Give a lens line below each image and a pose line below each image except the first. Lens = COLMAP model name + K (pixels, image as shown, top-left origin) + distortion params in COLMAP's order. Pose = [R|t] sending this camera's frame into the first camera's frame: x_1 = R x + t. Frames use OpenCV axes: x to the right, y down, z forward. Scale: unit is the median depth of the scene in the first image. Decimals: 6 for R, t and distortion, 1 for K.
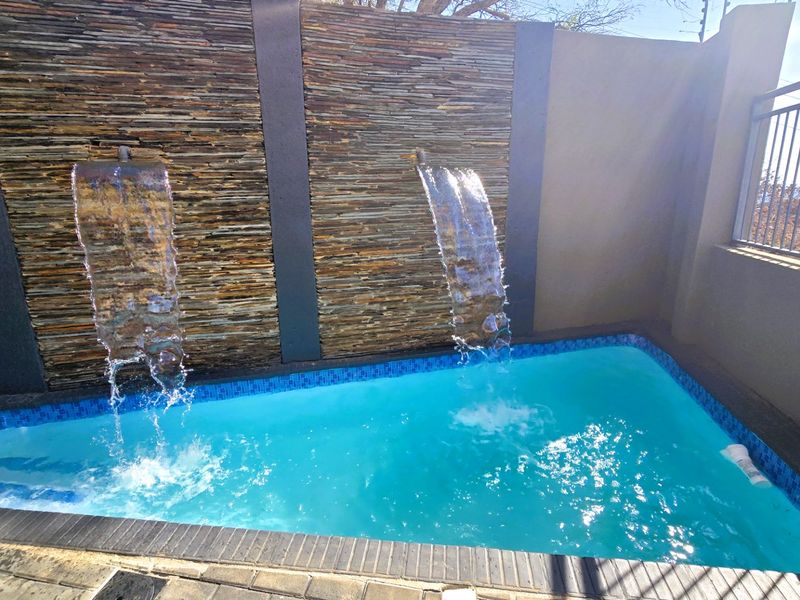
lens RADIAL K [[434.2, 0, 398.4], [0, 434.2, 305.3], [0, 0, 1]] dist [-0.004965, 0.002436]
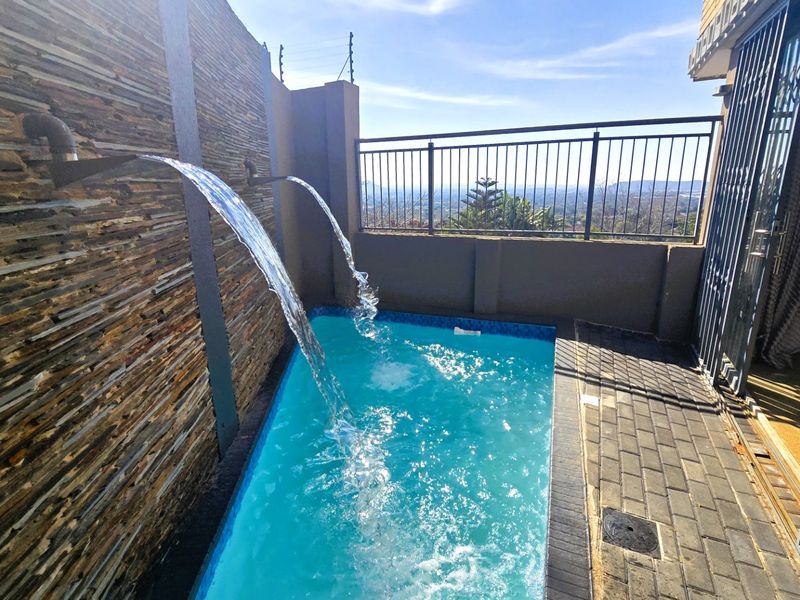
lens RADIAL K [[434.2, 0, 399.3], [0, 434.2, 297.7], [0, 0, 1]] dist [-0.004965, 0.002436]
pose [[0.207246, -0.234009, 0.949889, -0.916978], [0.255247, 0.950272, 0.178414, -0.183644], [-0.944403, 0.205481, 0.256671, 0.584809]]
